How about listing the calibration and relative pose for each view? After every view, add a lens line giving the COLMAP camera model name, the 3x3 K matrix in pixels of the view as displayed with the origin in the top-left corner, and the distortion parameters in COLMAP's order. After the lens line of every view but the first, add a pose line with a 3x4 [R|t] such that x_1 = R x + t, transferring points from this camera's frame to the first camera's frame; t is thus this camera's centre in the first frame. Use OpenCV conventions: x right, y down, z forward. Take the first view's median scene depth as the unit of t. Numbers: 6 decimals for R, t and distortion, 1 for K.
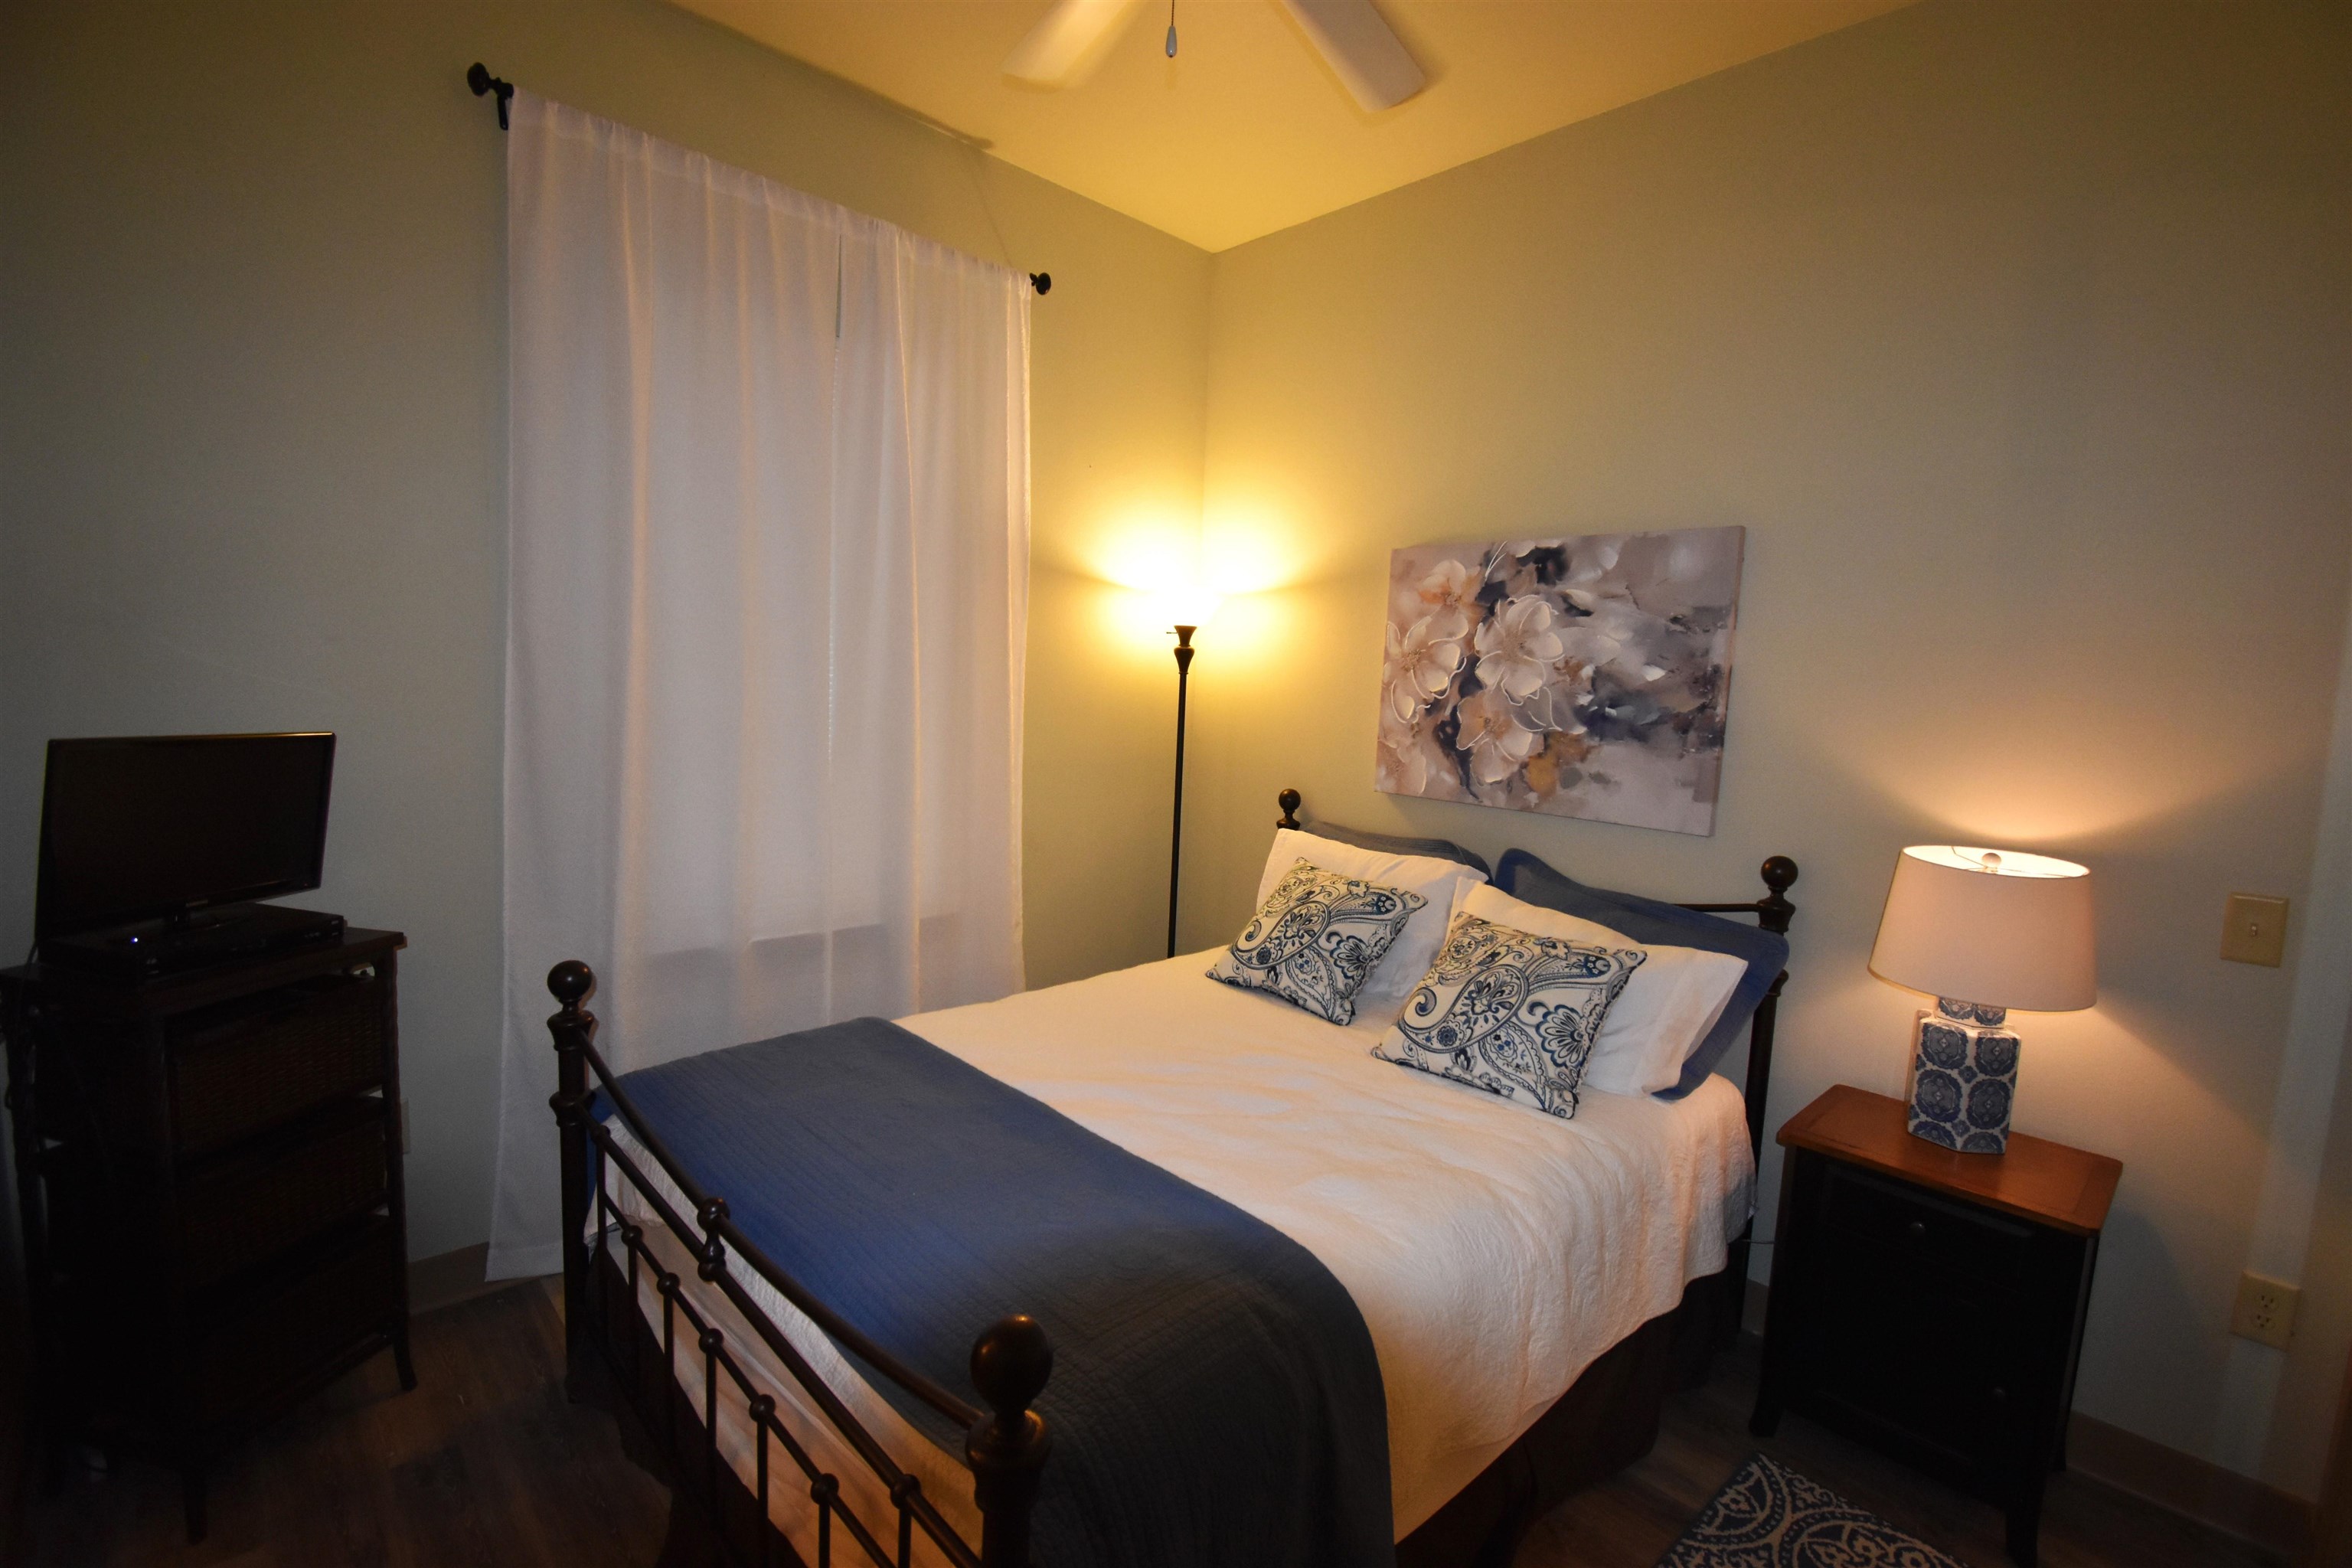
lens RADIAL K [[1067.0, 0, 1187.3], [0, 1067.0, 795.7], [0, 0, 1]] dist [-0.000888, -0.000210]
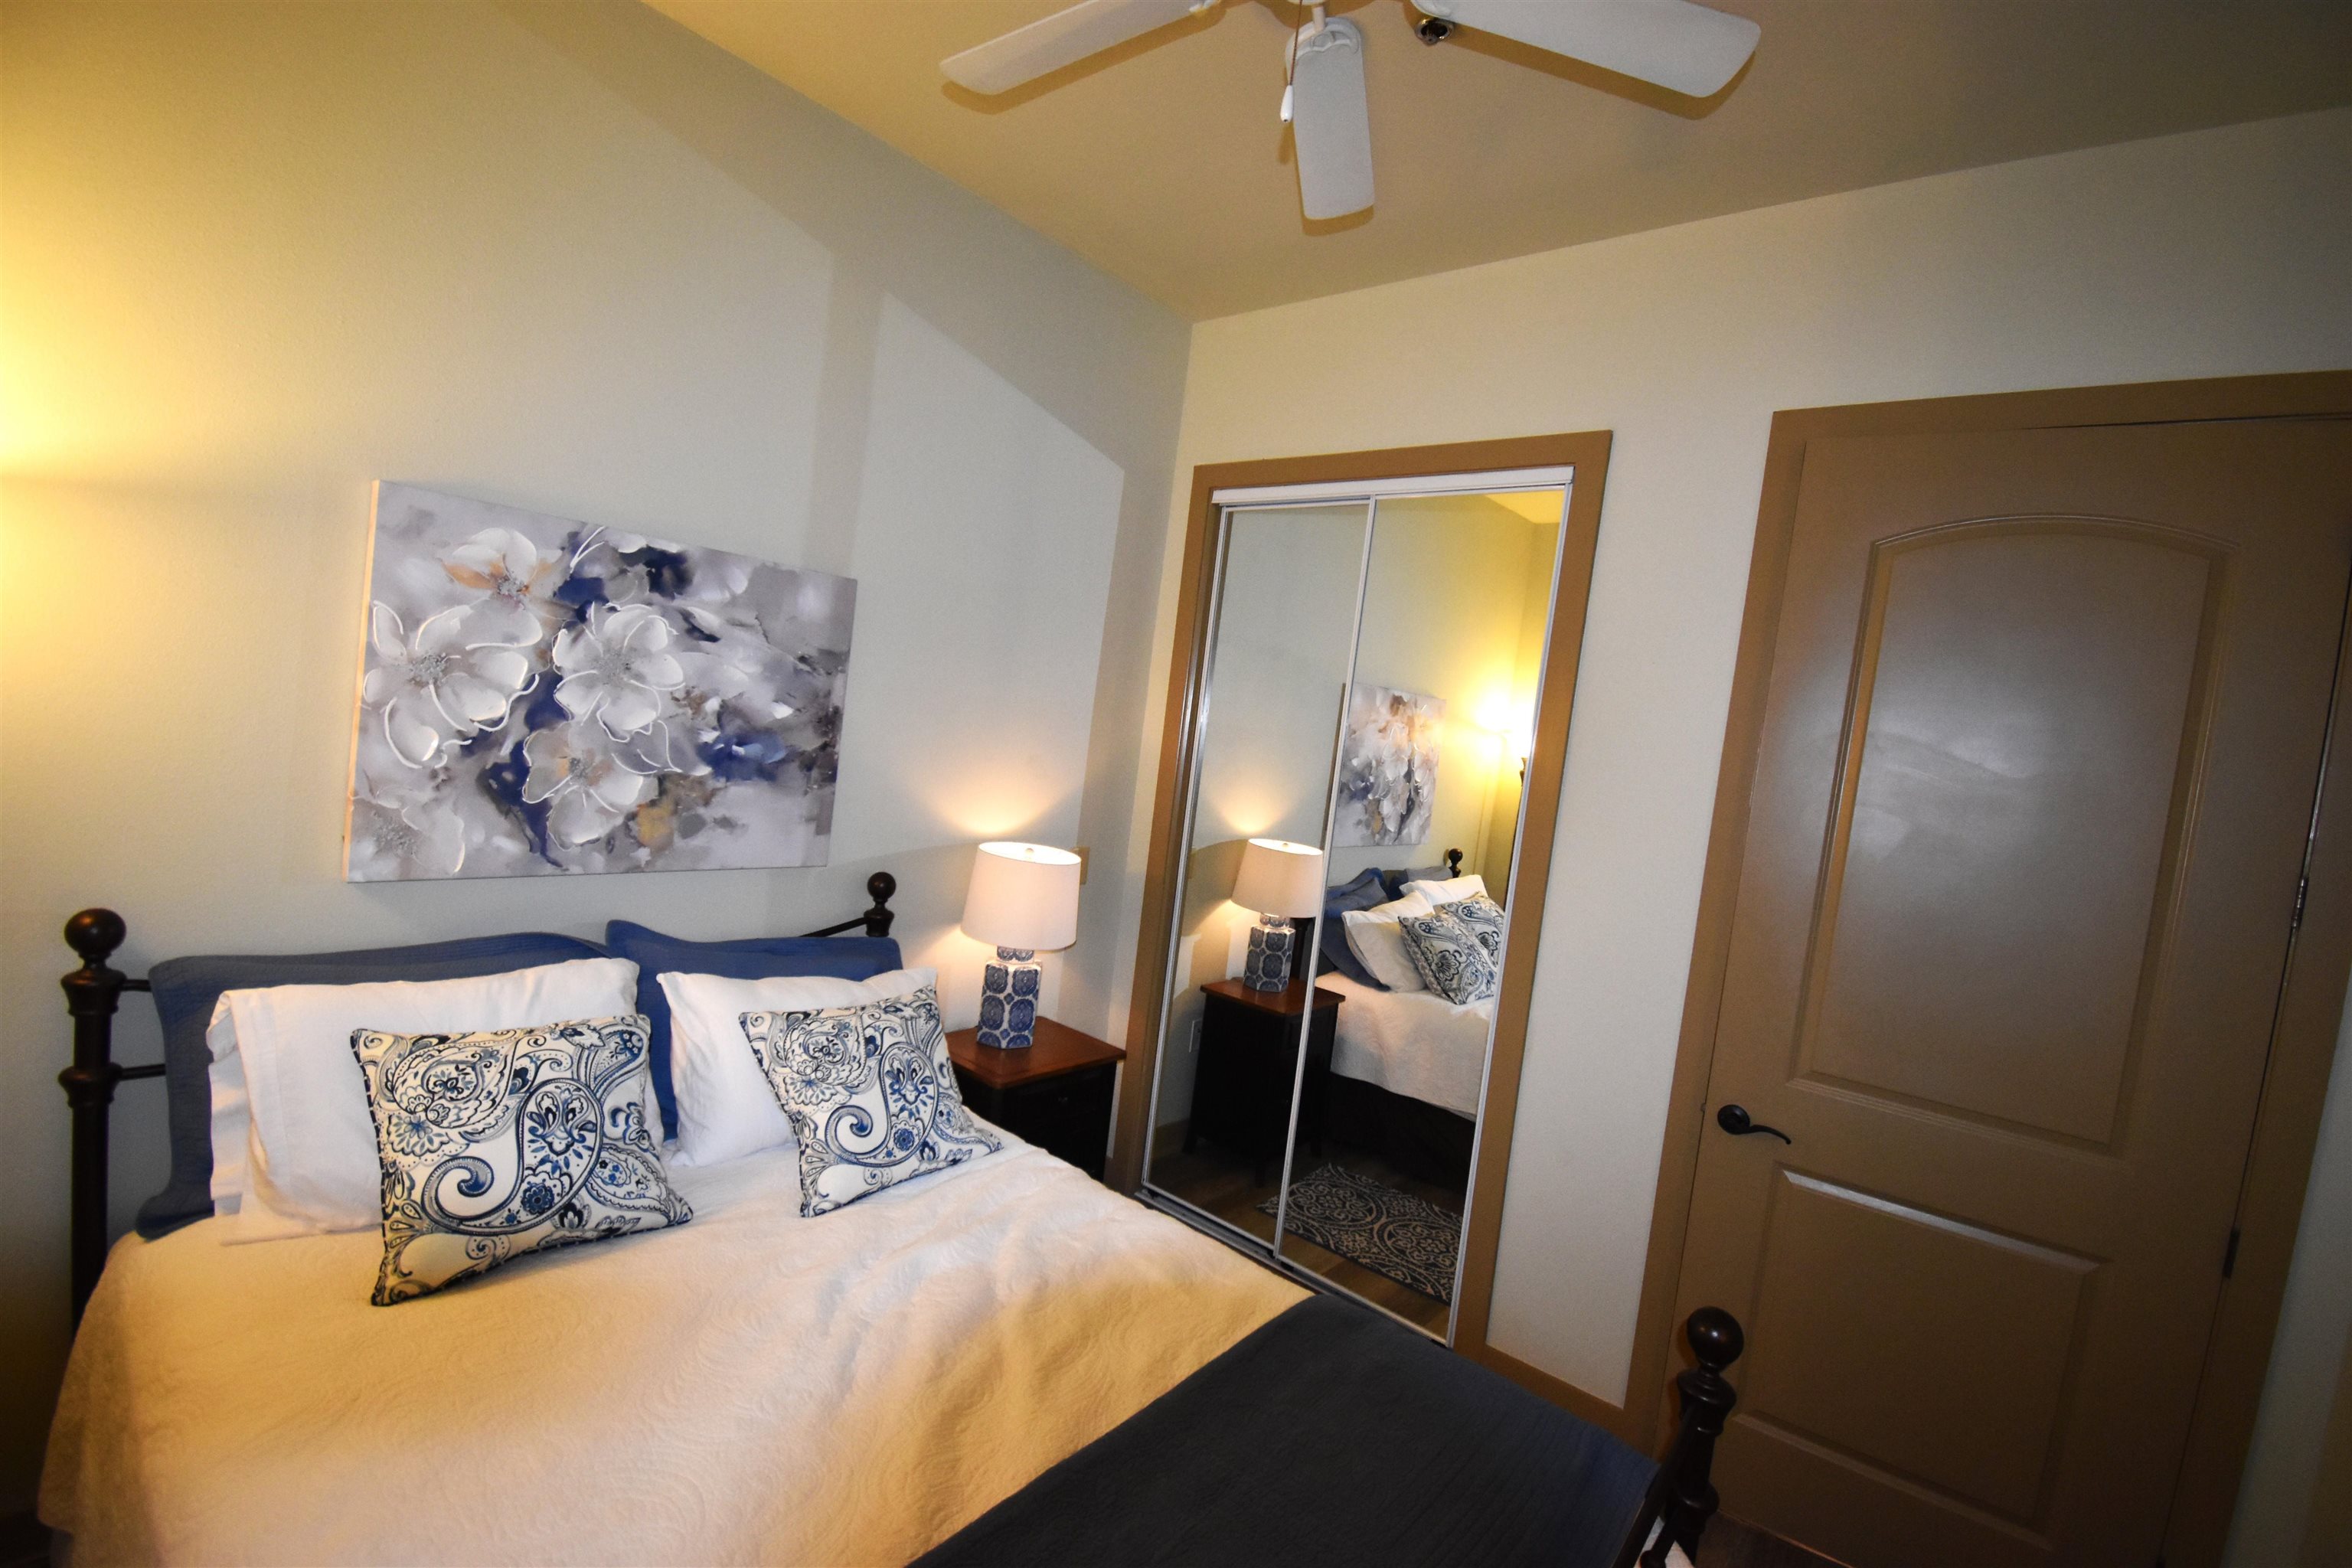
lens RADIAL K [[1067.0, 0, 1185.6], [0, 1067.0, 779.1], [0, 0, 1]] dist [-0.000888, -0.000210]
pose [[-0.141085, -0.119065, 0.982812, -0.538648], [-0.020263, 0.992881, 0.117376, -0.162063], [-0.989790, -0.003355, -0.142493, 0.717105]]
